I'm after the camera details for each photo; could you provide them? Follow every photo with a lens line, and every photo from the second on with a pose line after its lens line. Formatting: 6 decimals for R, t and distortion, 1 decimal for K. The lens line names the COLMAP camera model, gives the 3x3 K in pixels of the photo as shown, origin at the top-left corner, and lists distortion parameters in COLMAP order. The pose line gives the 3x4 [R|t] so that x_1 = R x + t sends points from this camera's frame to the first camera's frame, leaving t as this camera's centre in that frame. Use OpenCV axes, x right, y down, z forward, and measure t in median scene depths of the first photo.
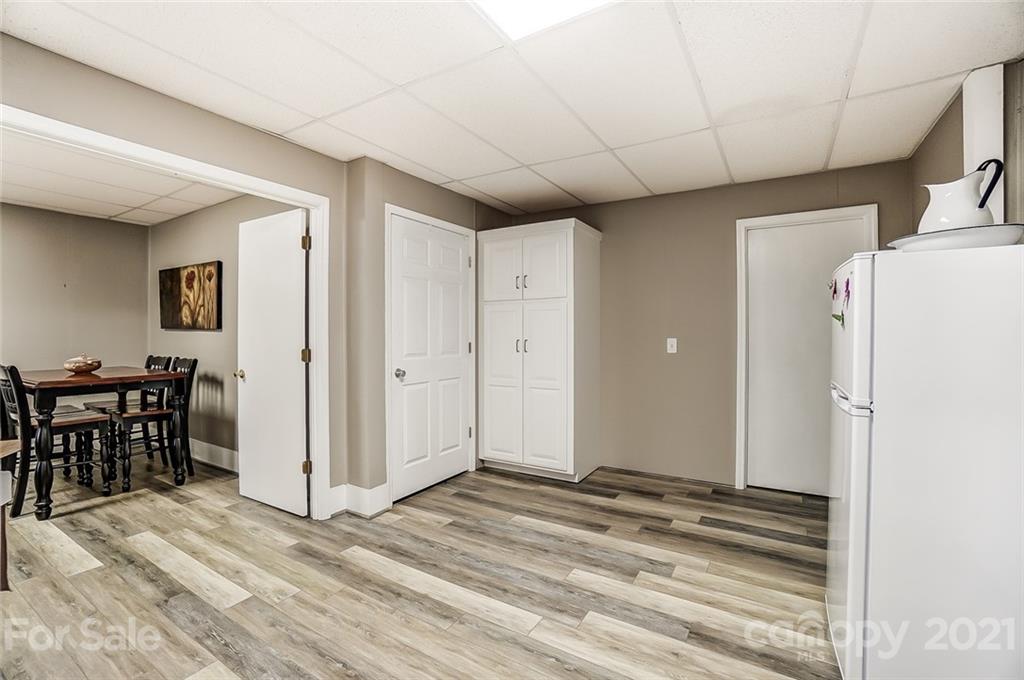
lens RADIAL K [[455.7, 0, 507.6], [0, 455.7, 334.3], [0, 0, 1]] dist [-0.039420, 0.000778]
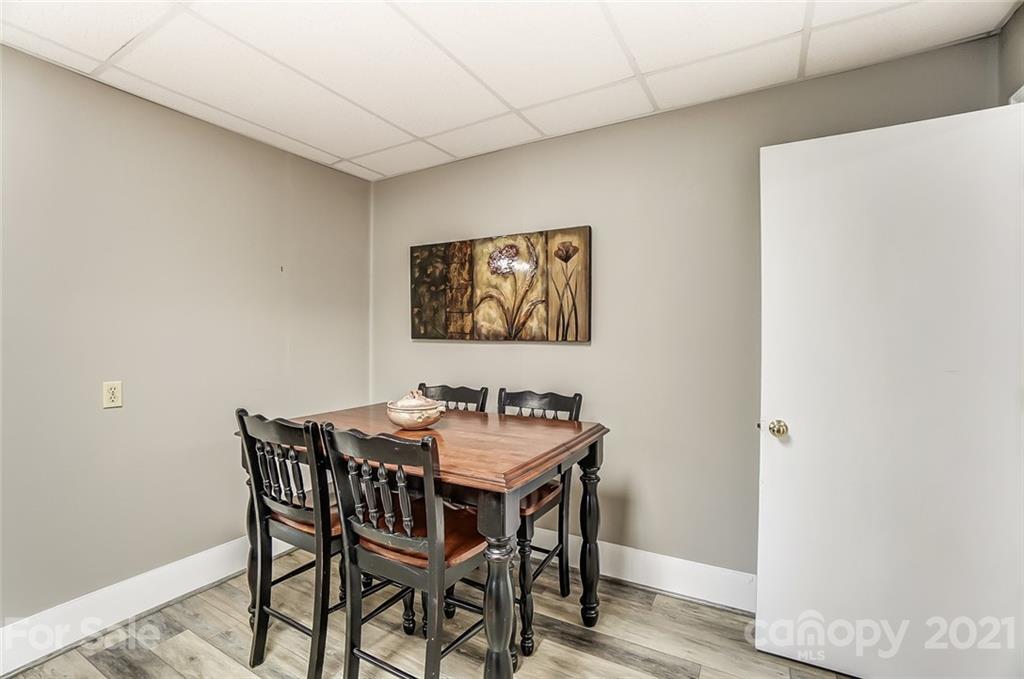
lens RADIAL K [[455.7, 0, 507.6], [0, 455.7, 333.8], [0, 0, 1]] dist [-0.039420, 0.000778]
pose [[0.999400, -0.005892, 0.034135, -0.770162], [0.005844, 0.999982, 0.001505, -0.022726], [-0.034144, -0.001304, 0.999416, 0.398007]]
